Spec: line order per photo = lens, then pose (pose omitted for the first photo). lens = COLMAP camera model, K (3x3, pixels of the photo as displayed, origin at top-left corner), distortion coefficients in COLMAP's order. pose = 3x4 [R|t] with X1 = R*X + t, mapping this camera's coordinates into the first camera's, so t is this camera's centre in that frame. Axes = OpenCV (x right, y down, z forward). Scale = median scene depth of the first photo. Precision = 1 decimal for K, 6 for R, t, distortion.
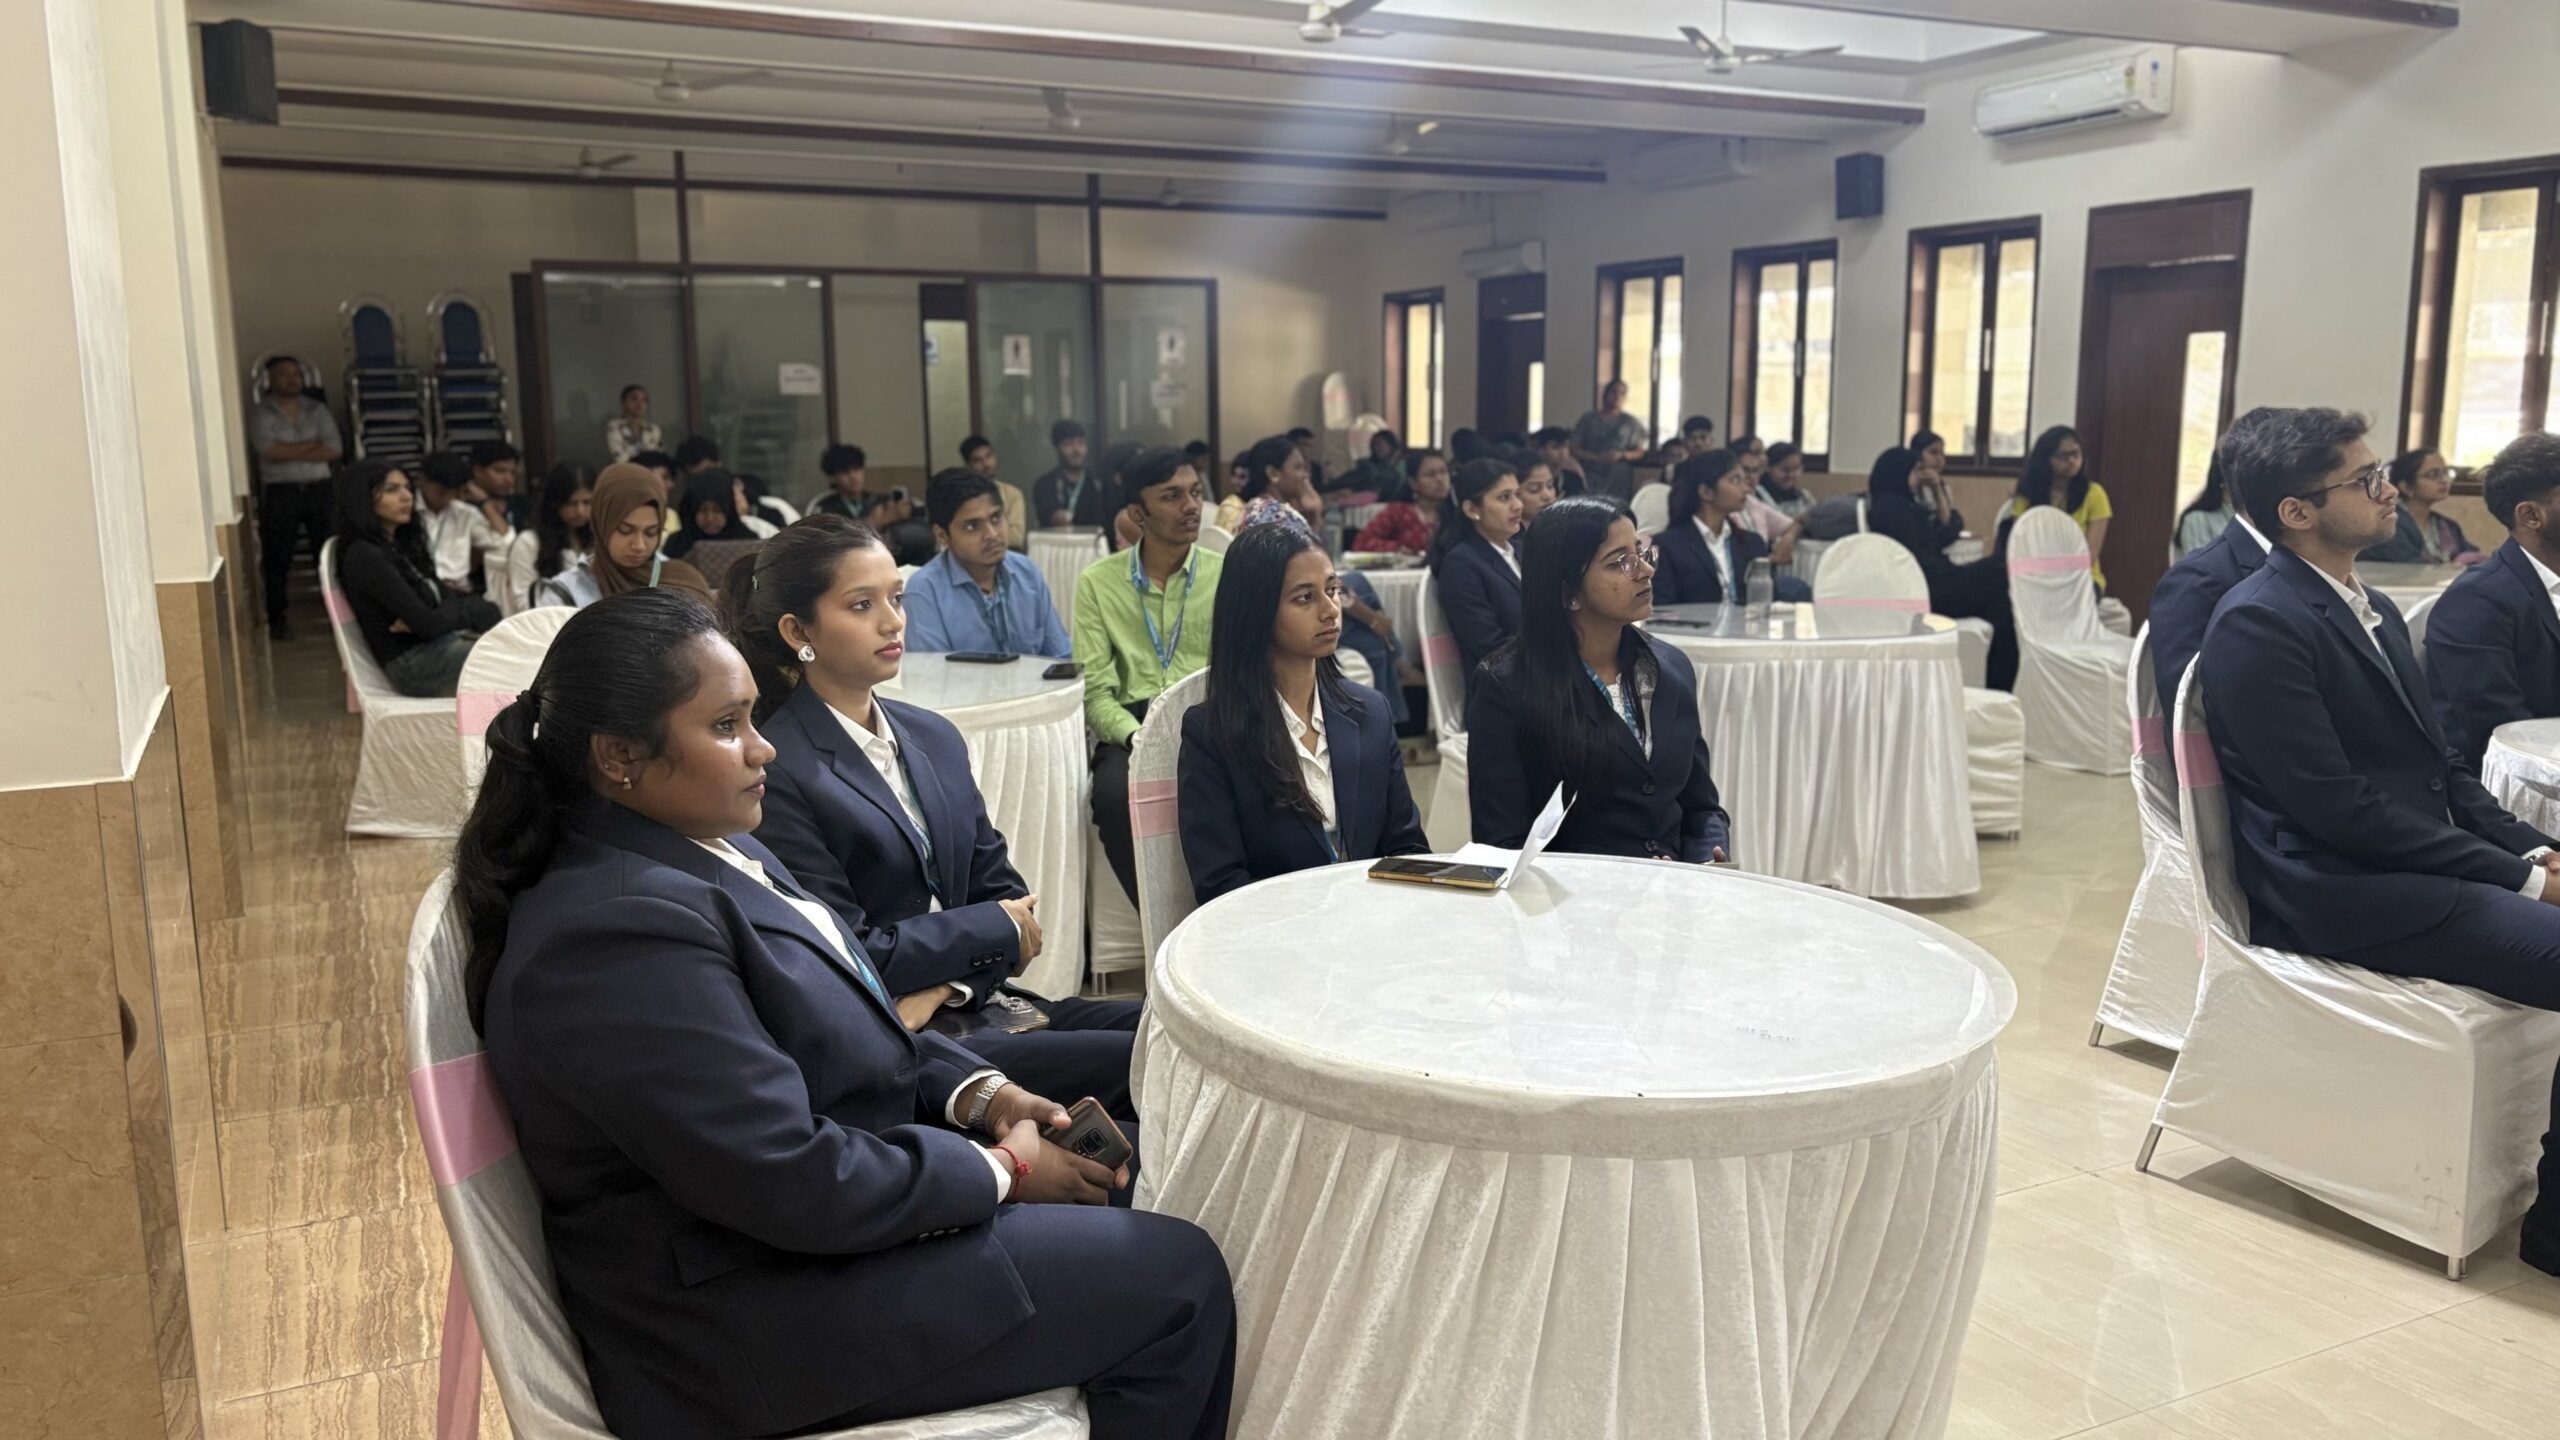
lens RADIAL K [[1998.2, 0, 1280.0], [0, 1998.2, 720.0], [0, 0, 1]] dist [0.035143, 0.003852]
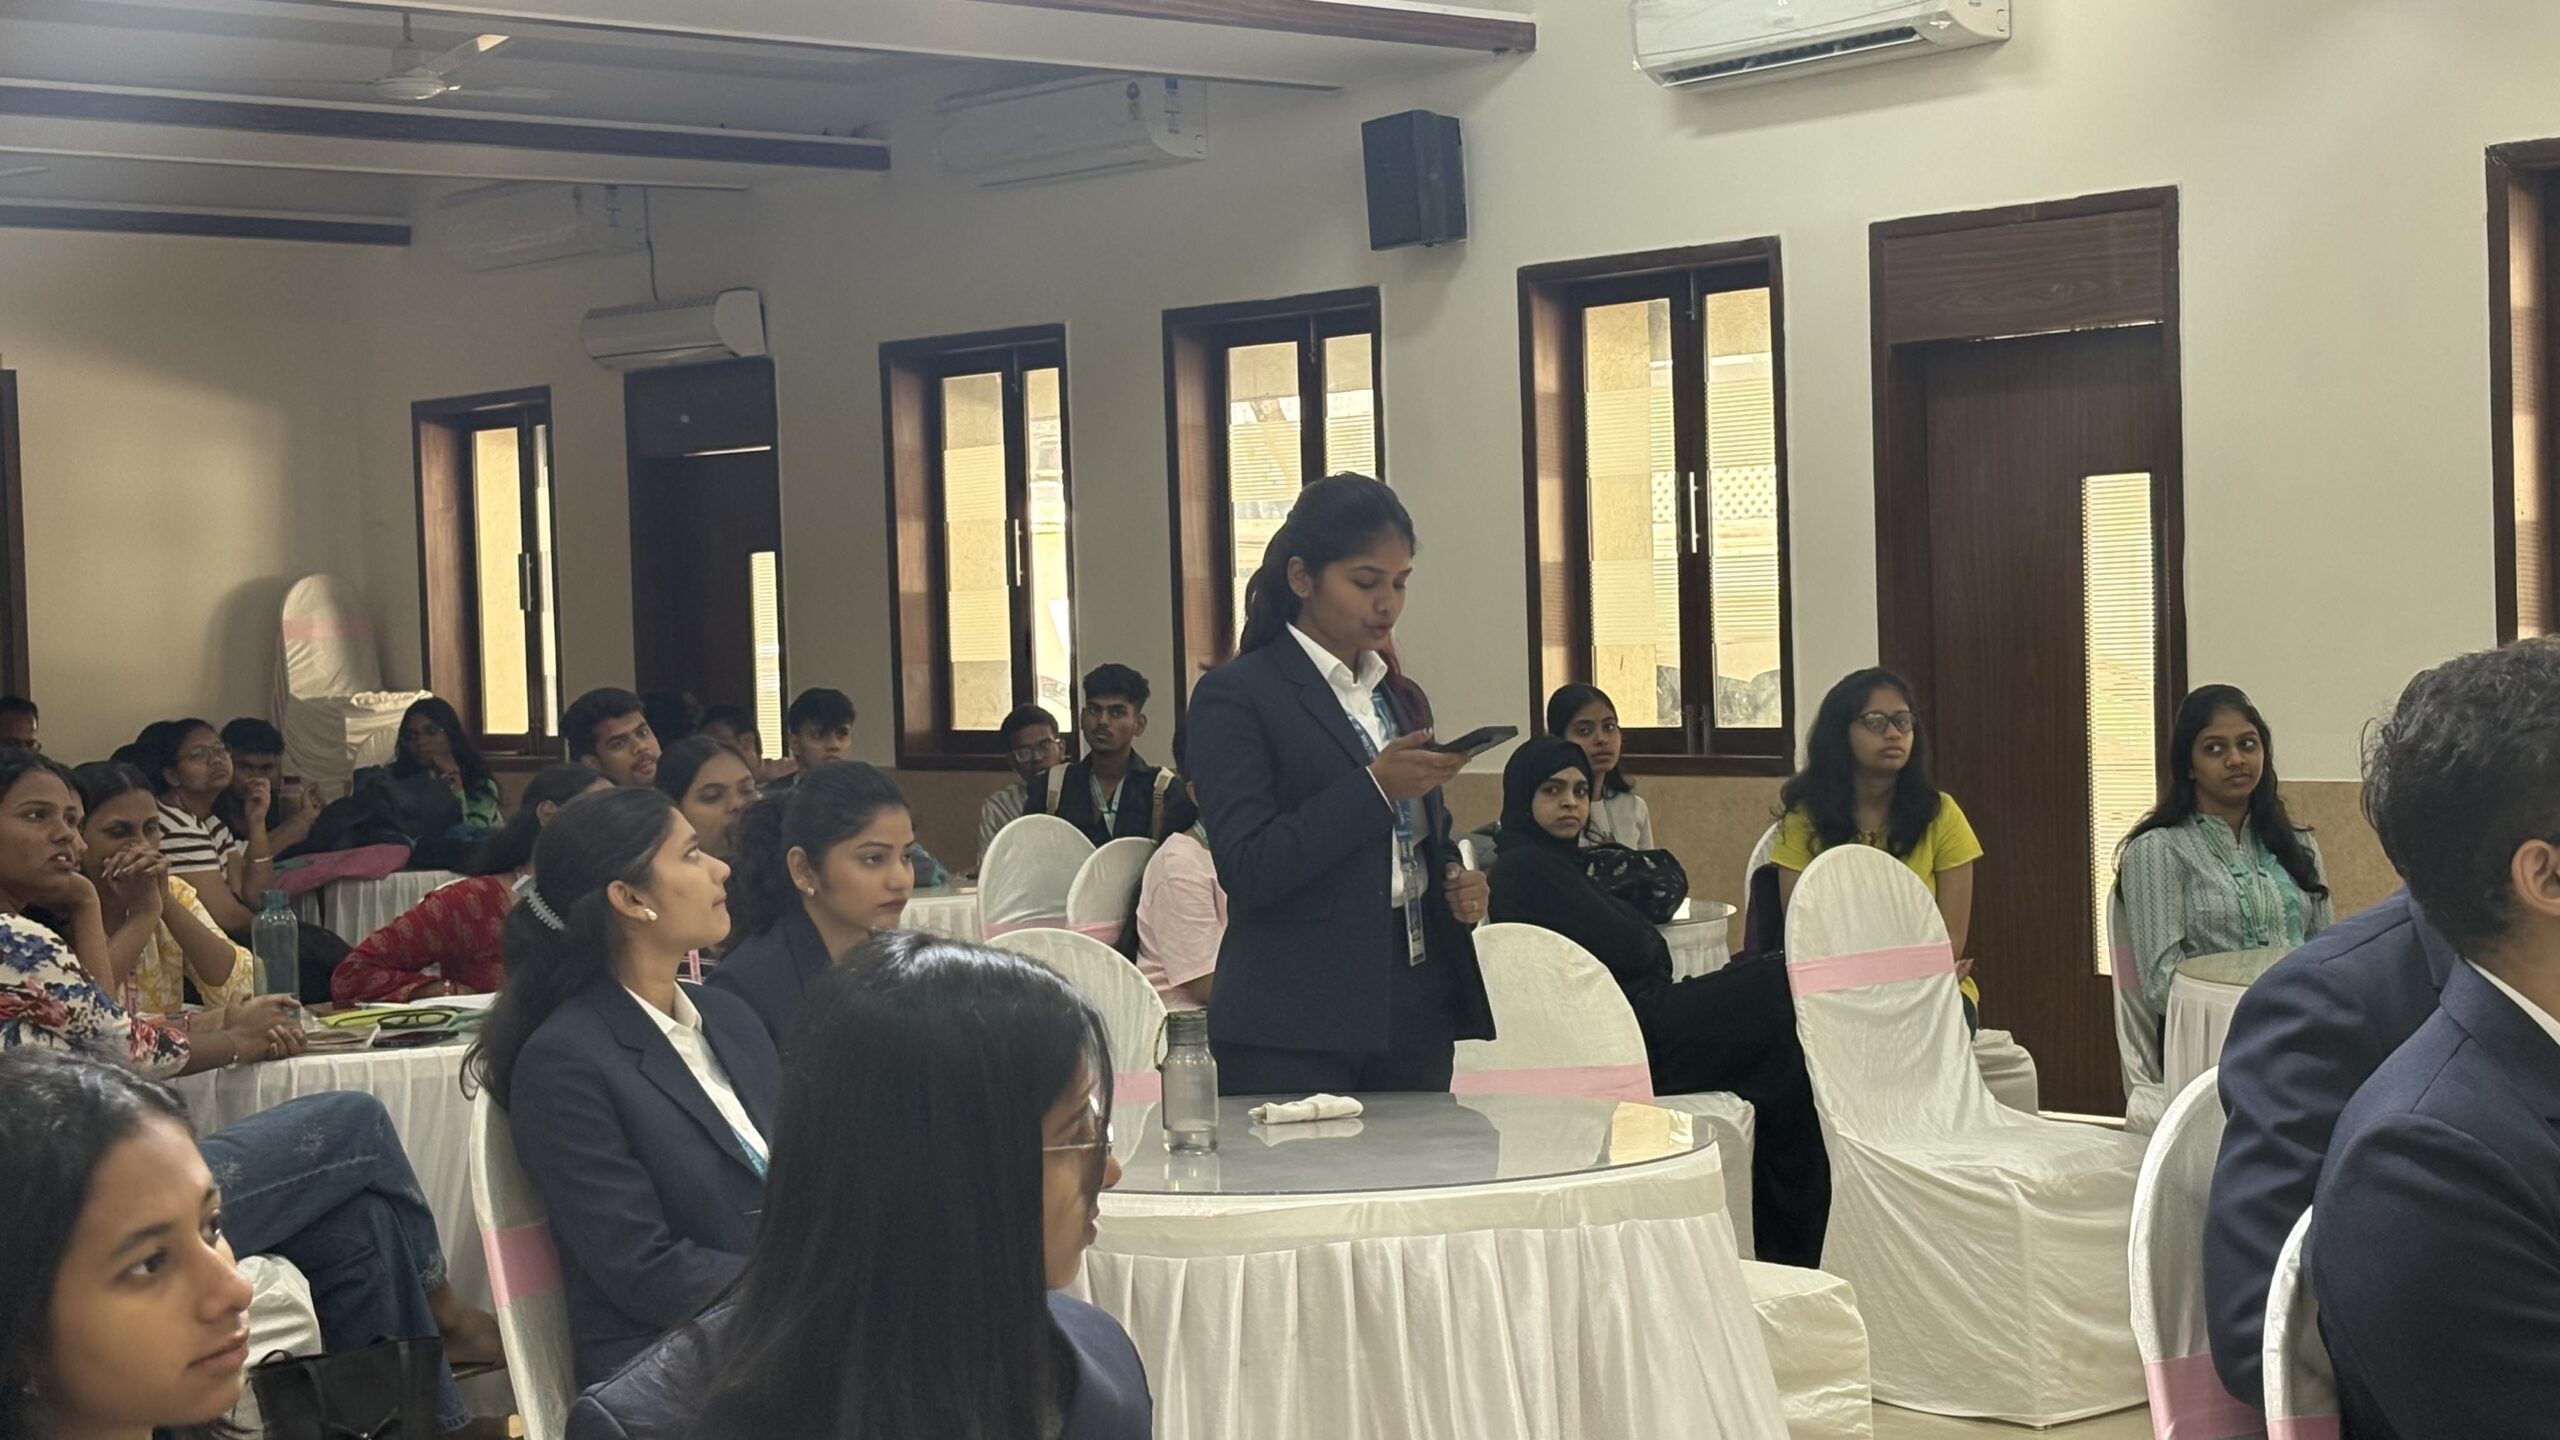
lens RADIAL K [[4256.5, 0, 1280.0], [0, 4256.5, 720.0], [0, 0, 1]] dist [0.275793, -0.063574]
pose [[0.969764, -0.030186, 0.242171, 0.006260], [0.062219, 0.990110, -0.125741, -0.012059], [-0.235981, 0.137006, 0.962051, 0.043878]]
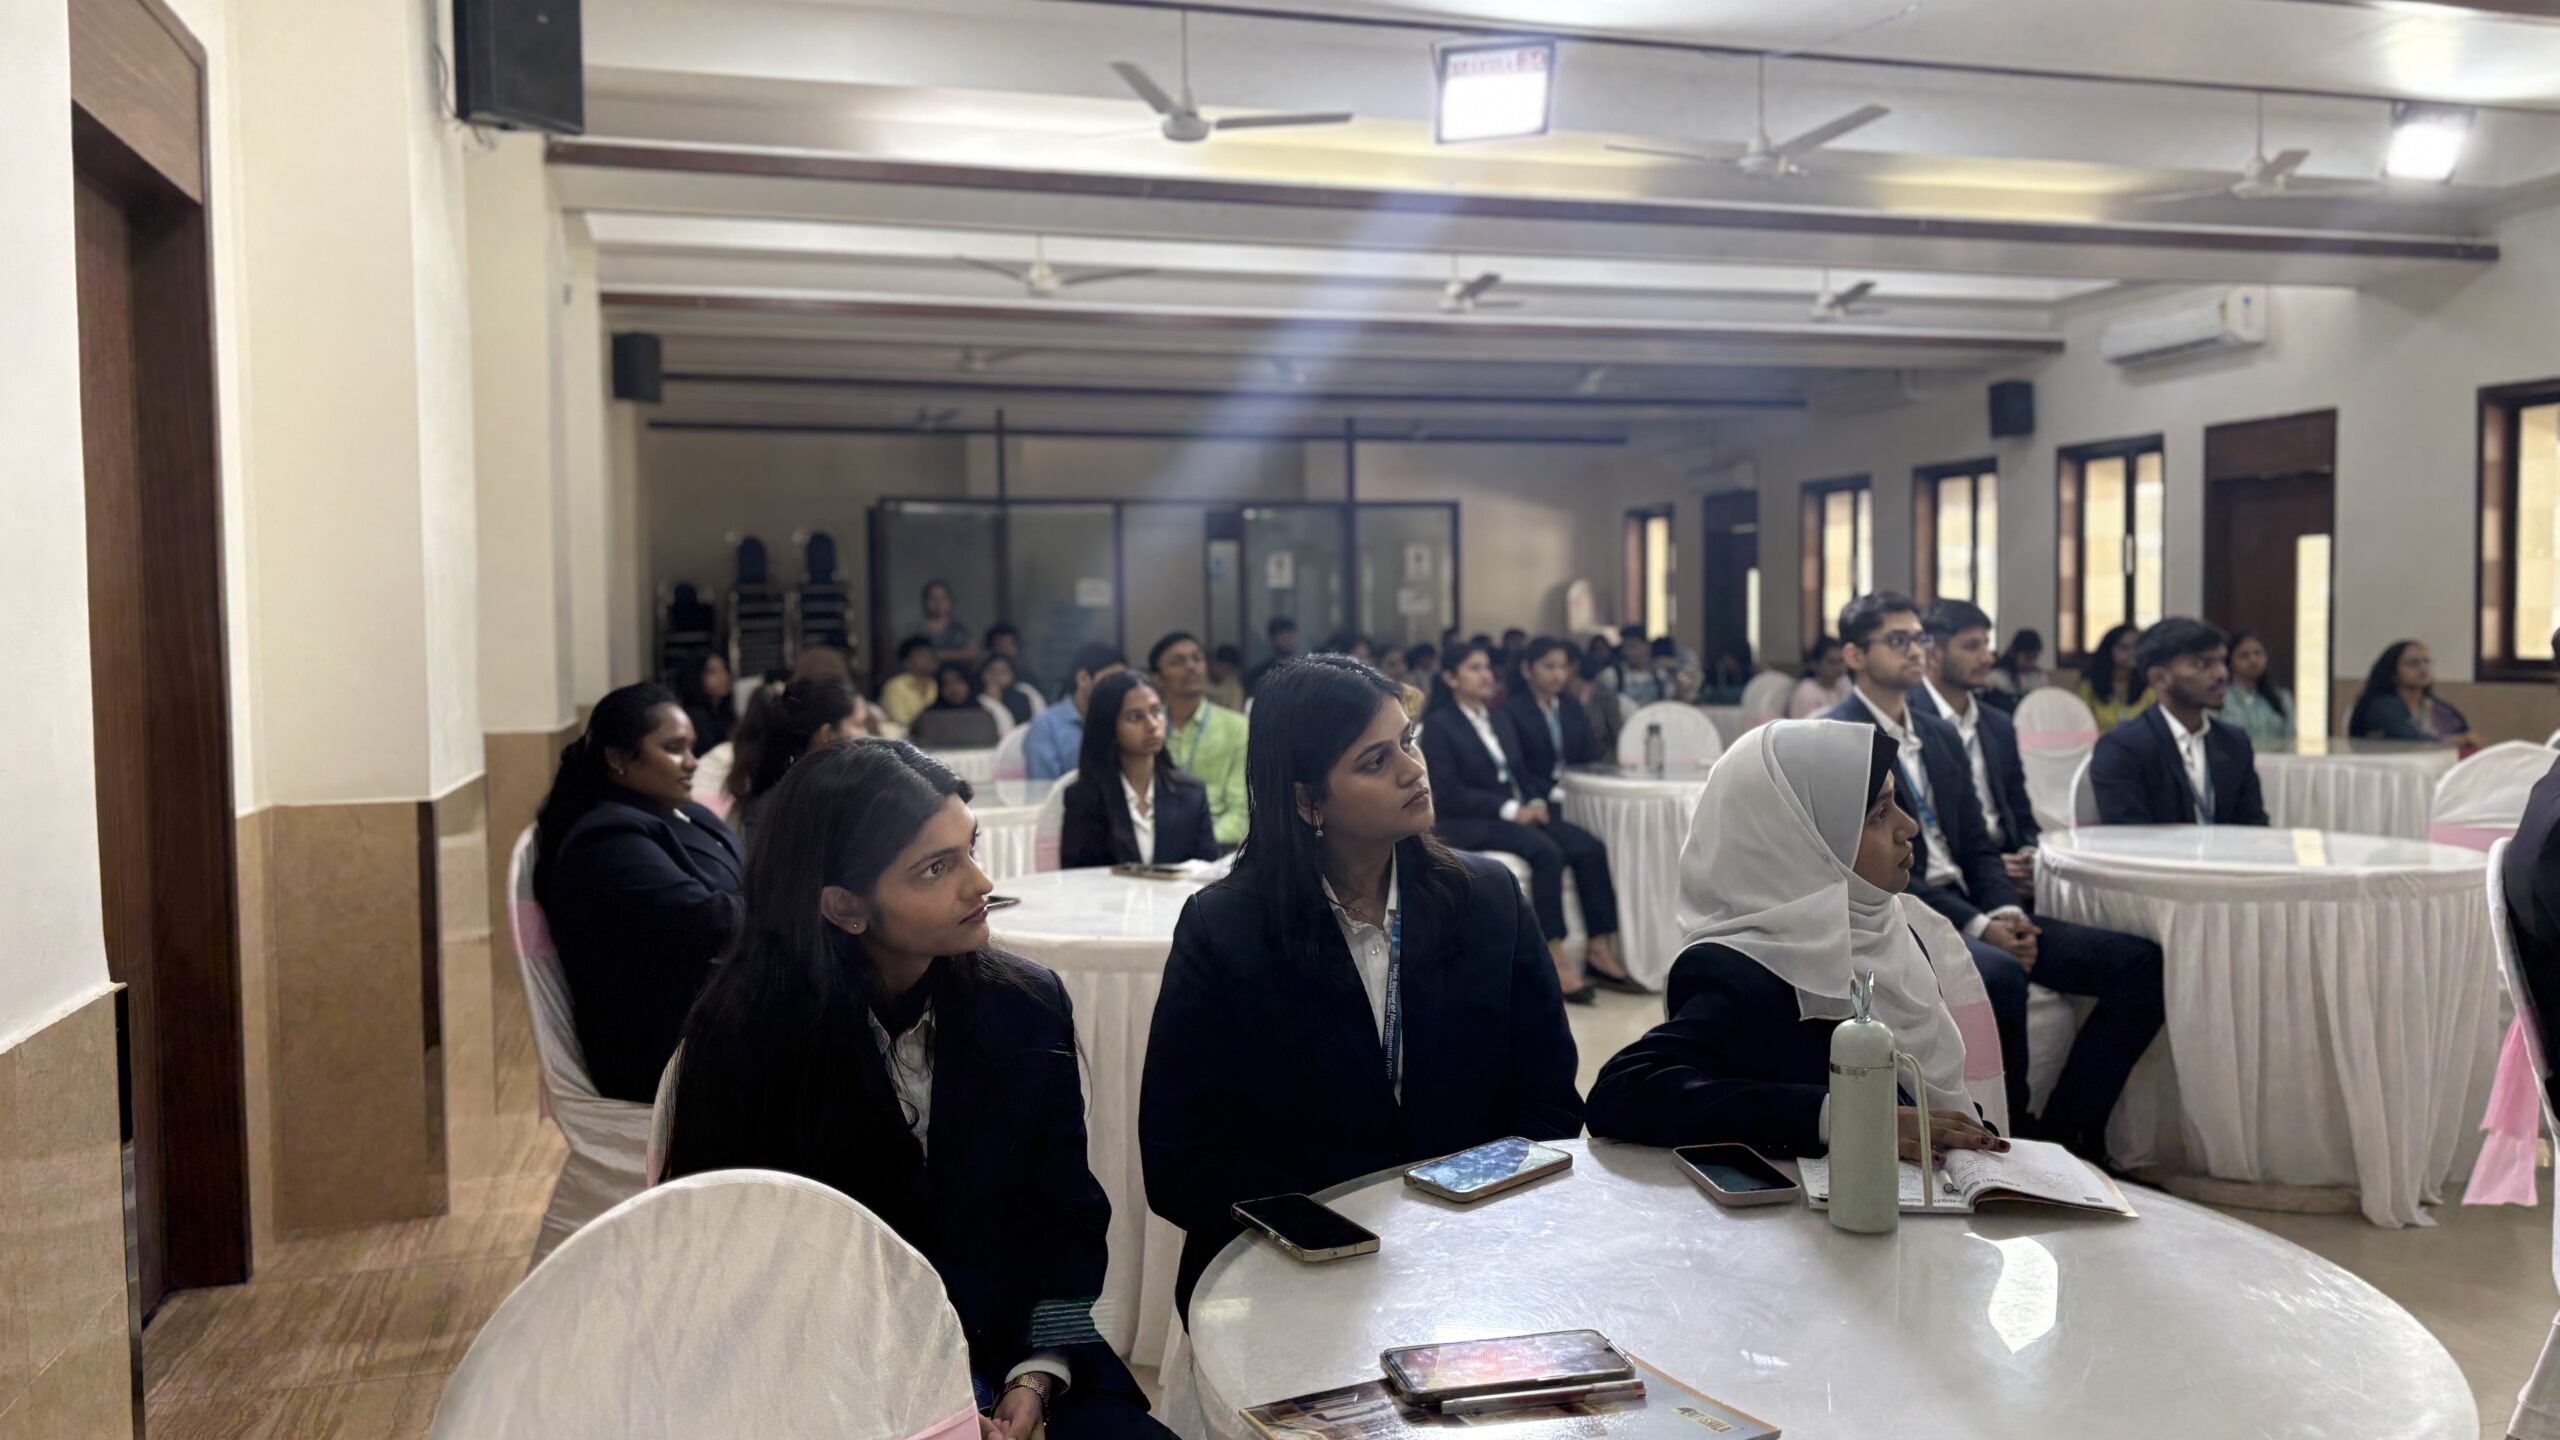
lens RADIAL K [[1998.2, 0, 1280.0], [0, 1998.2, 720.0], [0, 0, 1]] dist [0.035143, 0.003852]
pose [[0.980892, 0.003471, -0.194521, 0.113231], [-0.023718, 0.994516, -0.101855, 0.026036], [0.193101, 0.104522, 0.975596, -0.136823]]
